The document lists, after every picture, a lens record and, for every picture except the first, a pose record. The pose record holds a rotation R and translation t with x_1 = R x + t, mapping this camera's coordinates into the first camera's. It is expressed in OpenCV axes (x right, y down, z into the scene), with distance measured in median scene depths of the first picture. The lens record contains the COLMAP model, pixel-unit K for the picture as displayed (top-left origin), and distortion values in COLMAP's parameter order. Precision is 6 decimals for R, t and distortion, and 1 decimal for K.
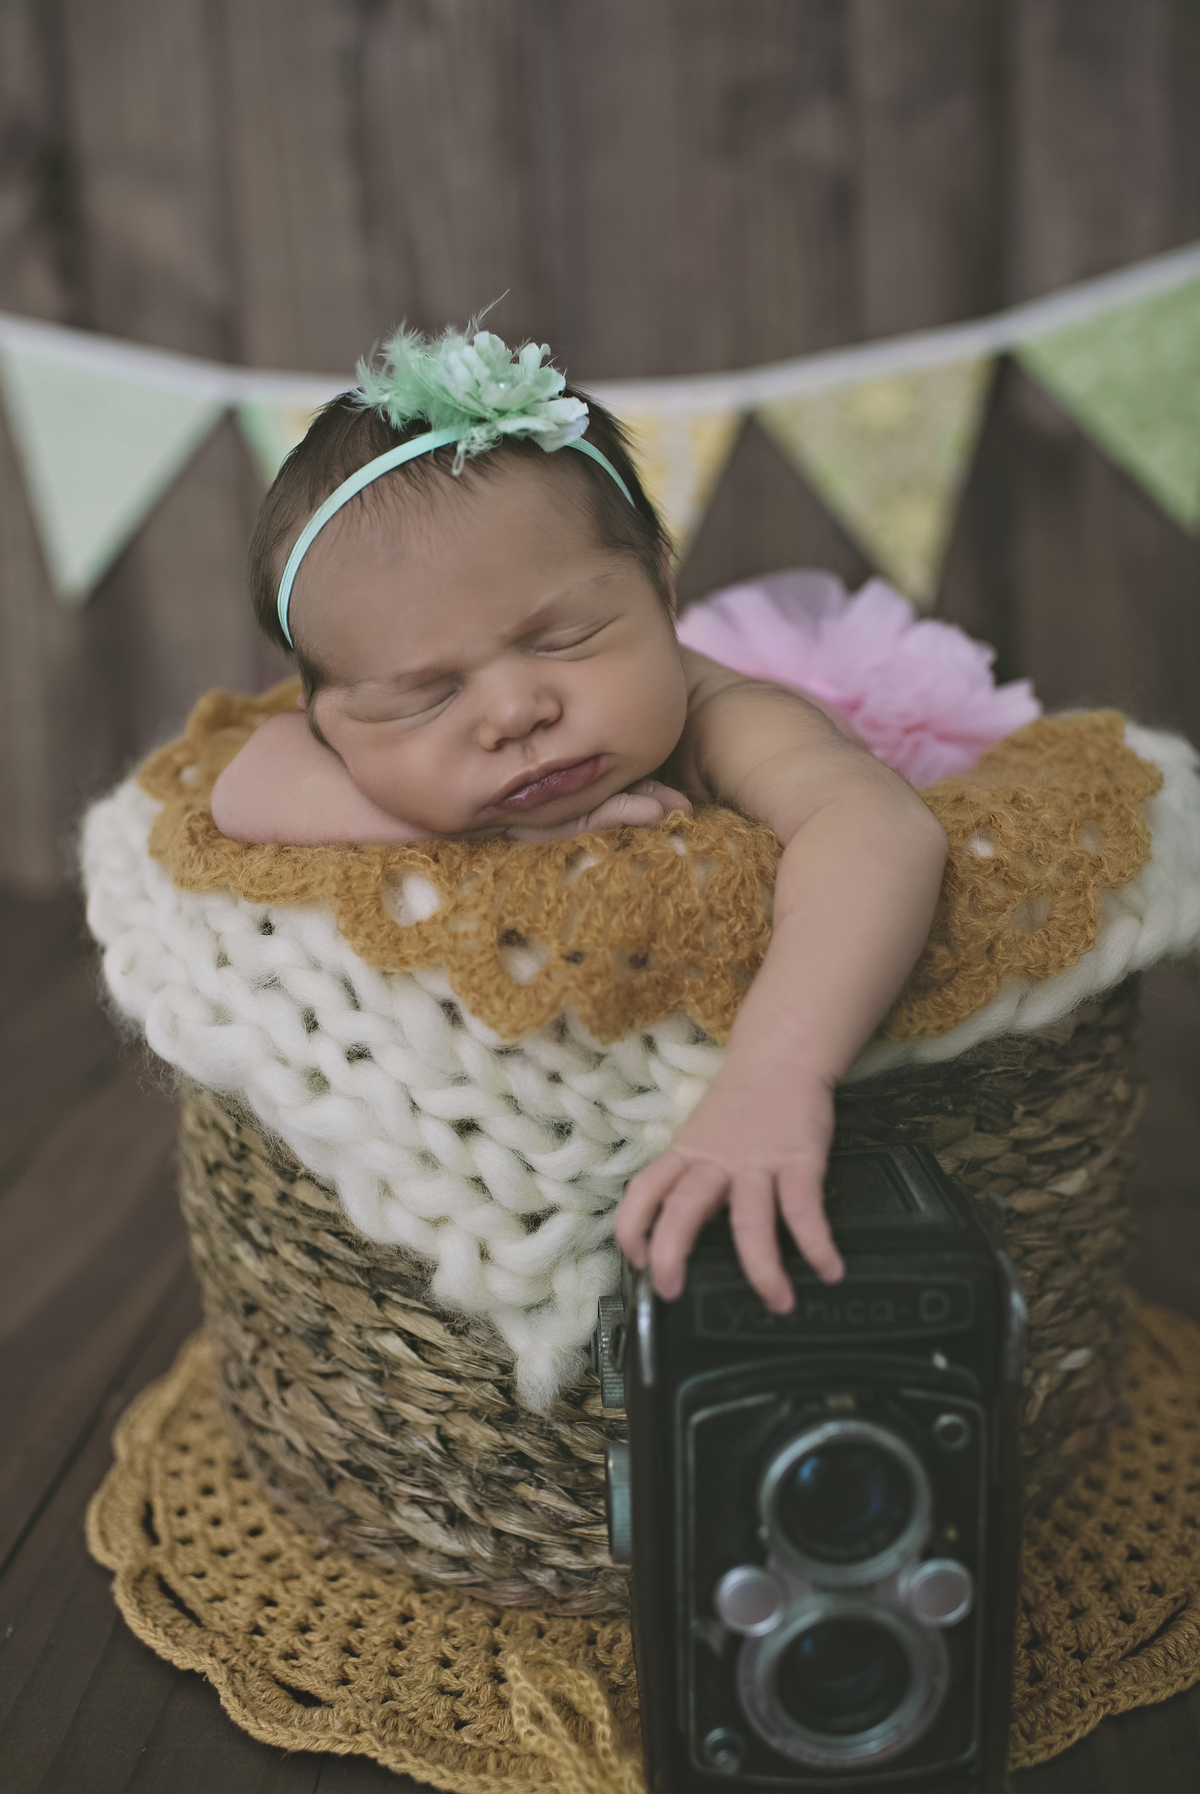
lens RADIAL K [[1927.3, 0, 598.8], [0, 1927.3, 876.4], [0, 0, 1]] dist [-0.046945, 0.041061]
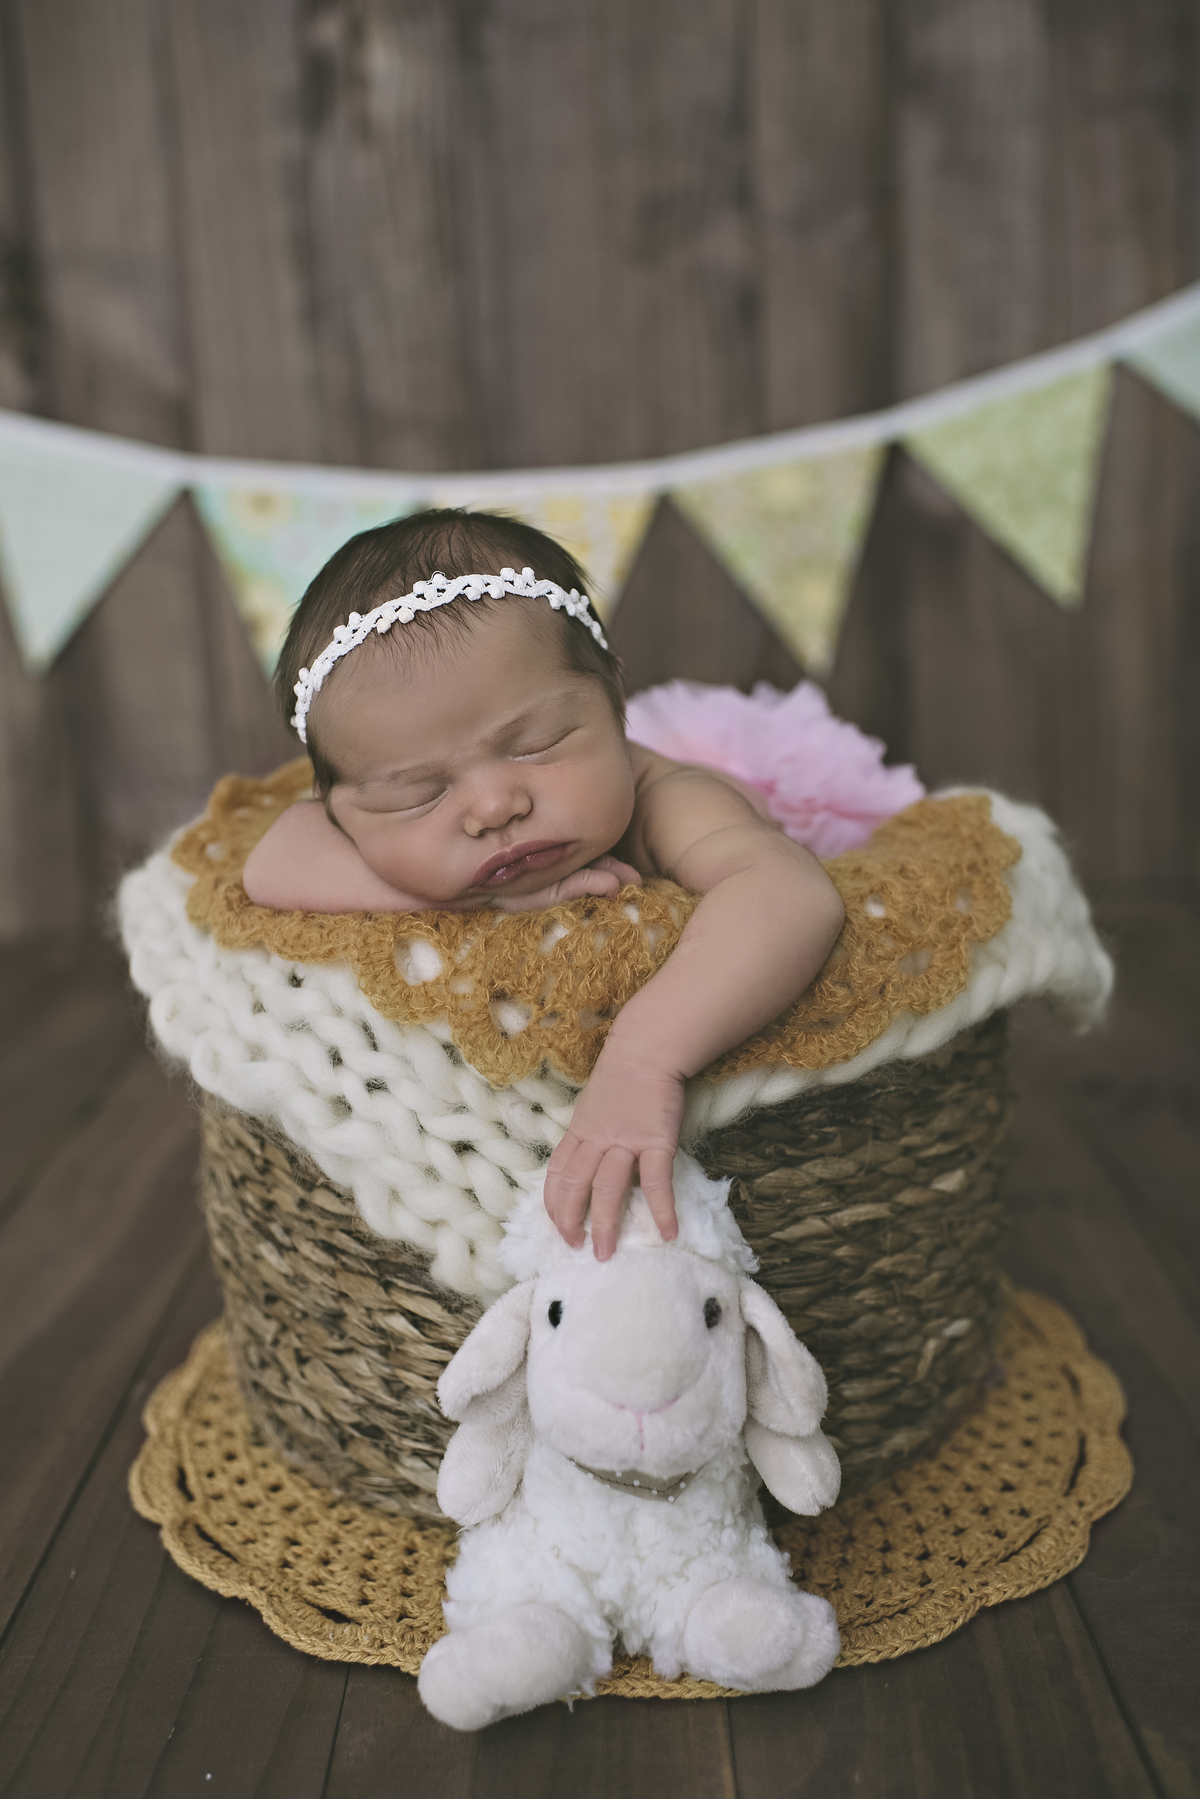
lens RADIAL K [[1901.2, 0, 600.0], [0, 1901.2, 899.5], [0, 0, 1]] dist [0.011481, 0.007299]
pose [[0.998614, -0.008251, 0.051975, -0.039192], [0.008350, 0.999964, -0.001671, -0.020113], [-0.051960, 0.002103, 0.998647, -0.201669]]
